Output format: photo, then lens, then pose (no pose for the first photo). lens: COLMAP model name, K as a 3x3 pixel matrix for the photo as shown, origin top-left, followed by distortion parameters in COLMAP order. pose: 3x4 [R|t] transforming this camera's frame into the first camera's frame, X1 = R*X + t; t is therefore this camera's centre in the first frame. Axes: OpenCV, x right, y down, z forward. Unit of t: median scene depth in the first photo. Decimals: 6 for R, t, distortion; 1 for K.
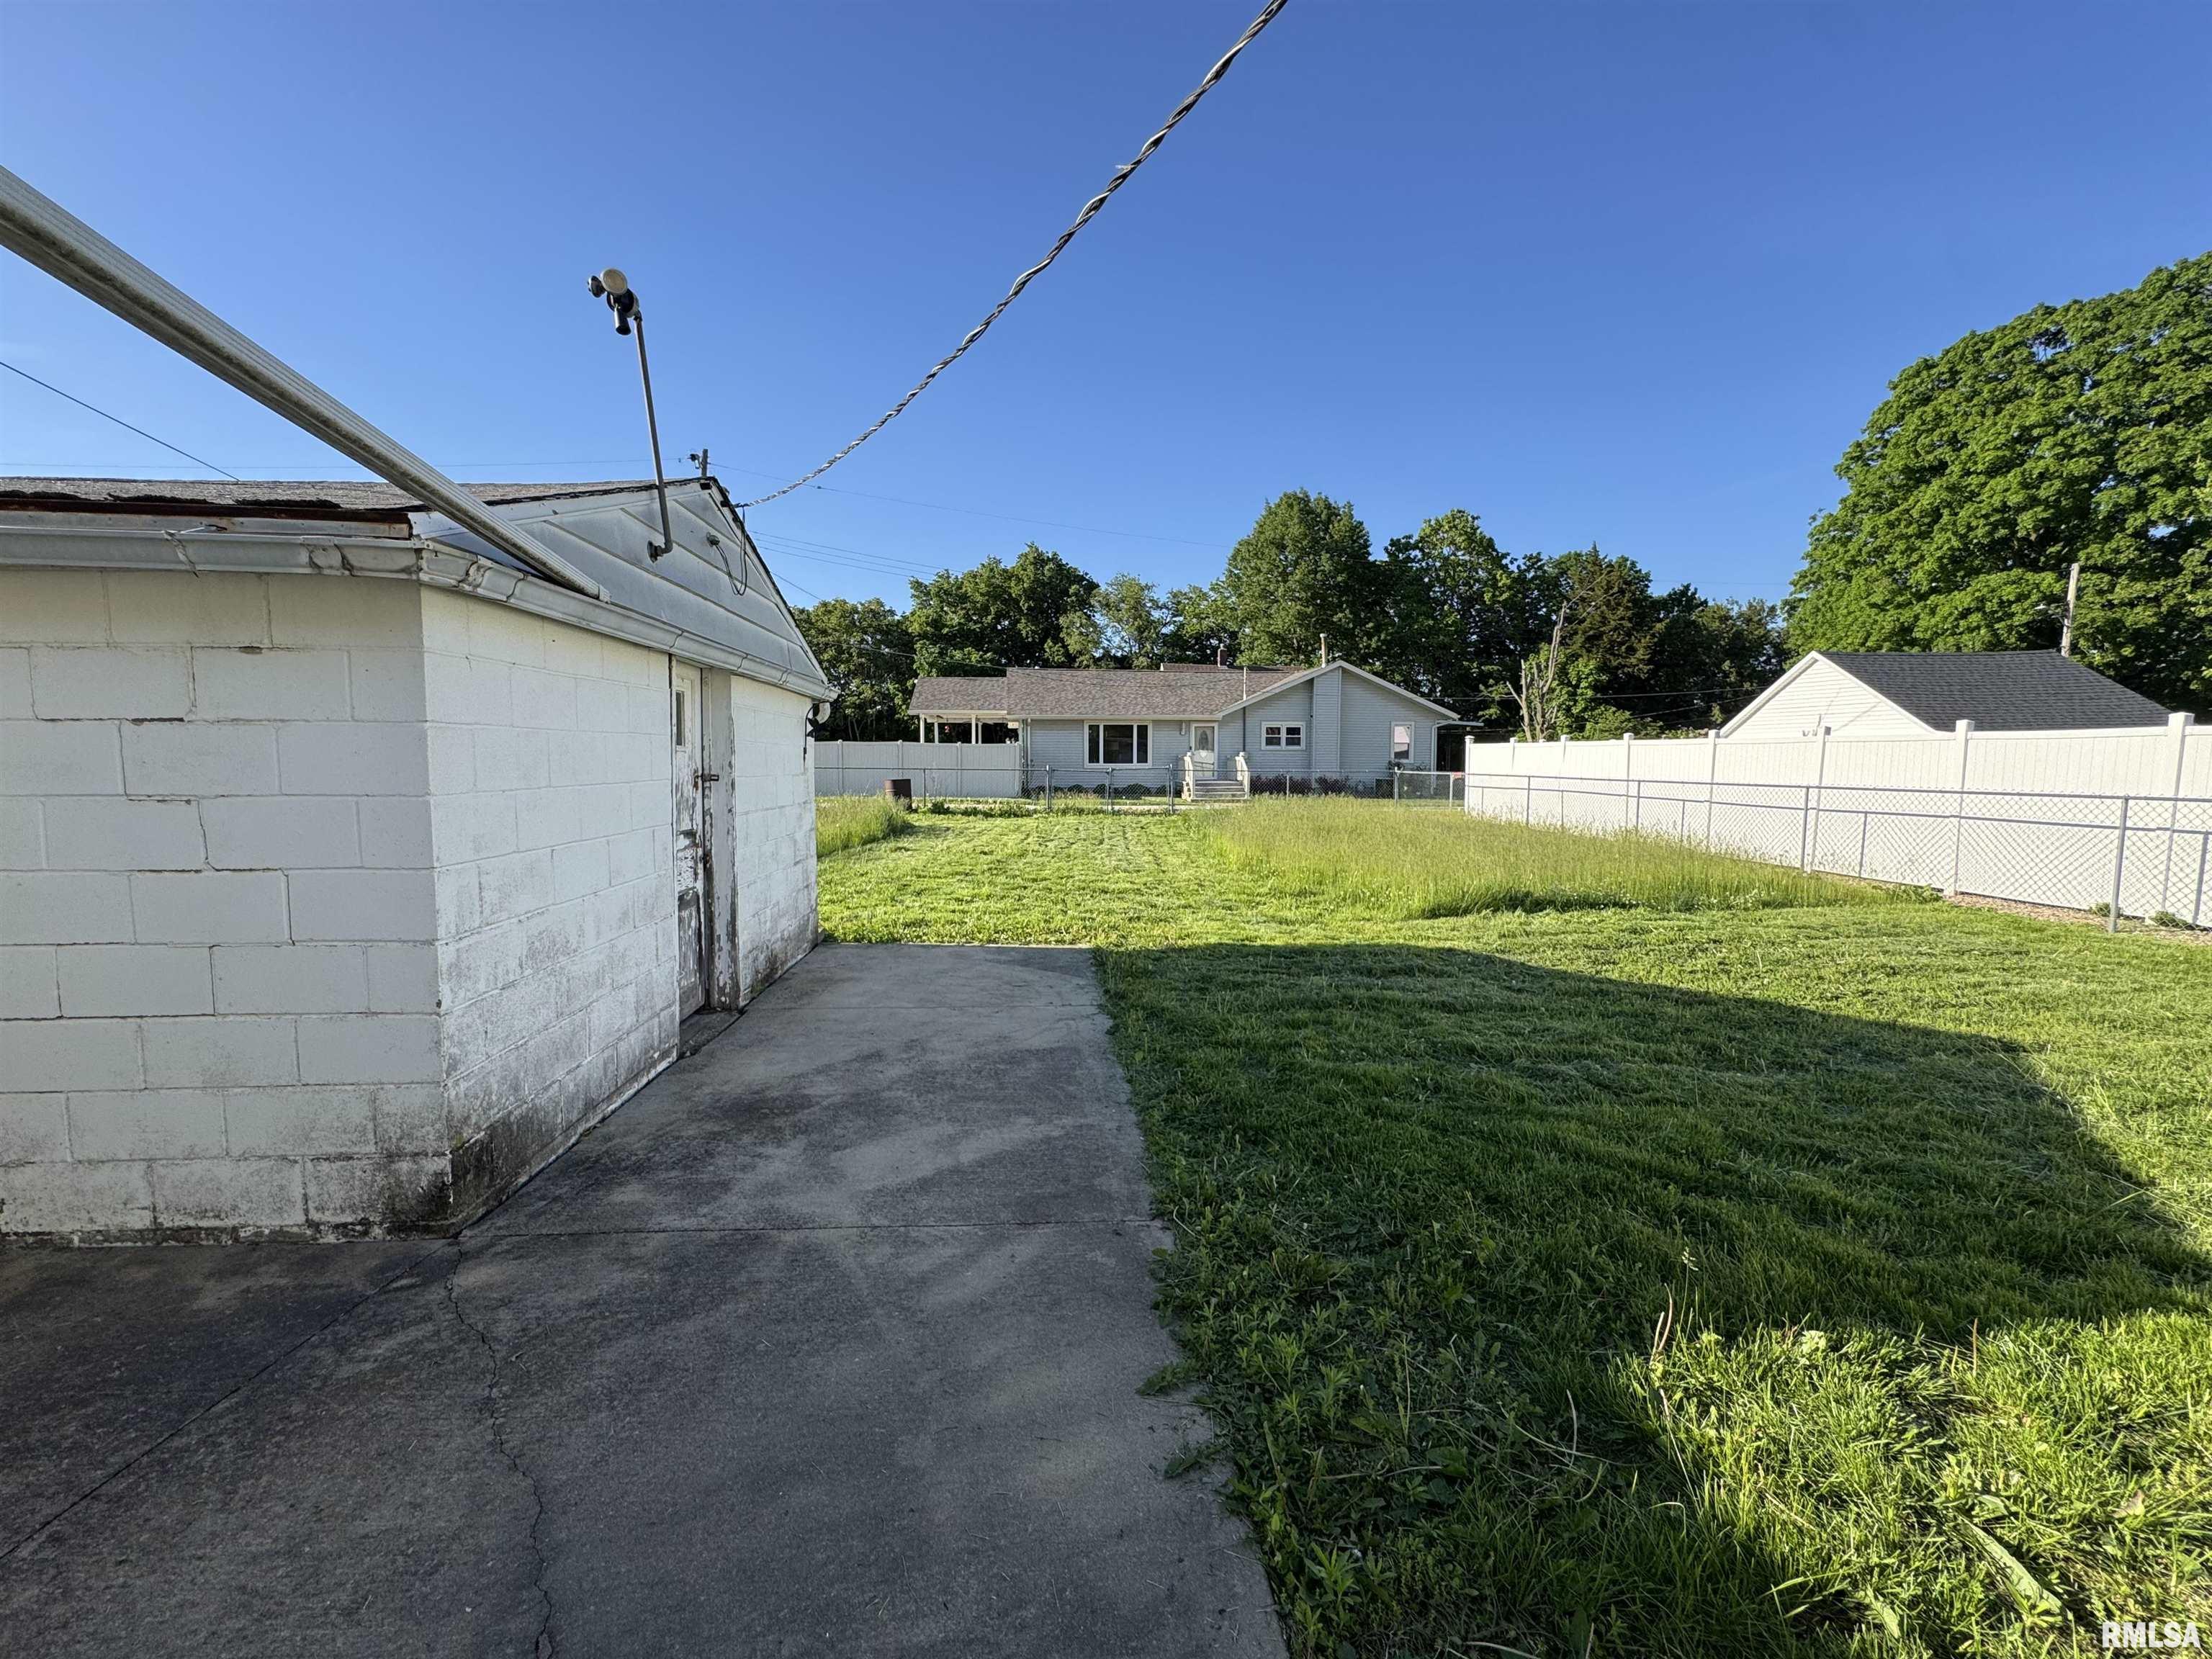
lens RADIAL K [[887.2, 0, 1110.8], [0, 887.2, 829.4], [0, 0, 1]] dist [-0.001124, 0.000154]
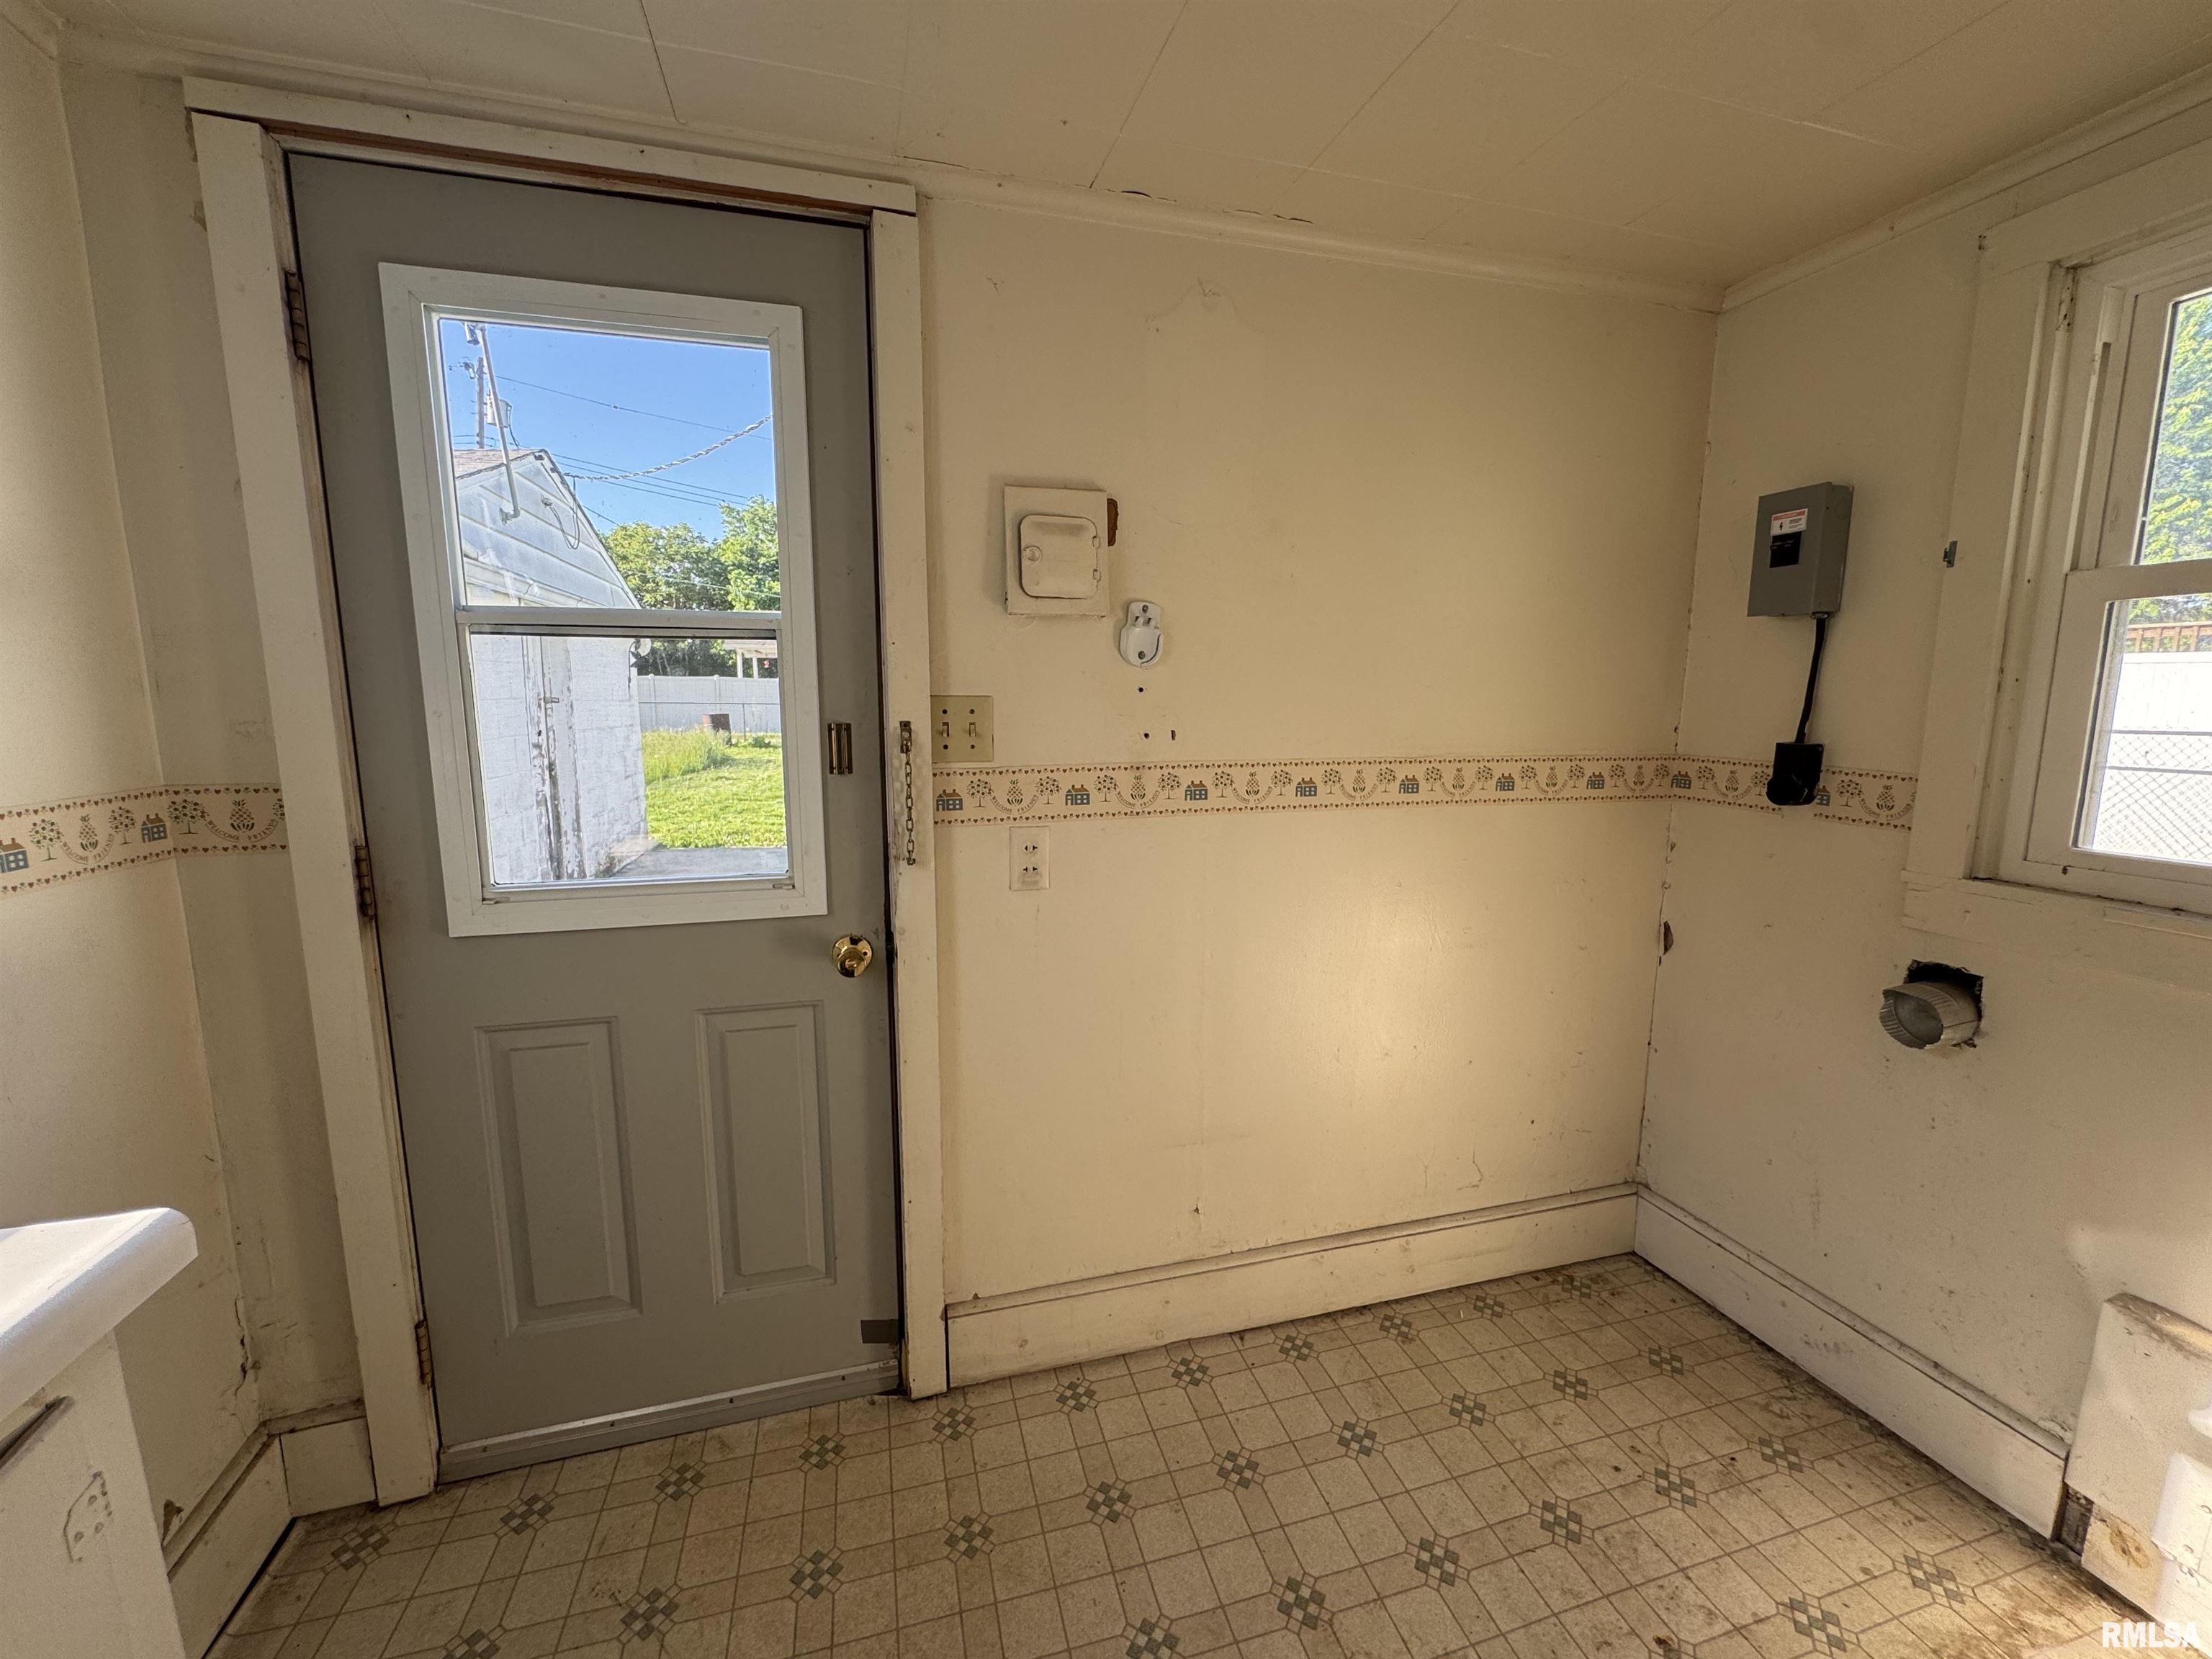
lens RADIAL K [[887.2, 0, 1104.1], [0, 887.2, 824.9], [0, 0, 1]] dist [-0.001124, 0.000154]
pose [[0.984701, -0.023899, 0.172608, 0.058199], [0.012835, 0.997807, 0.064933, 0.032177], [-0.173781, -0.061724, 0.982848, -0.248659]]
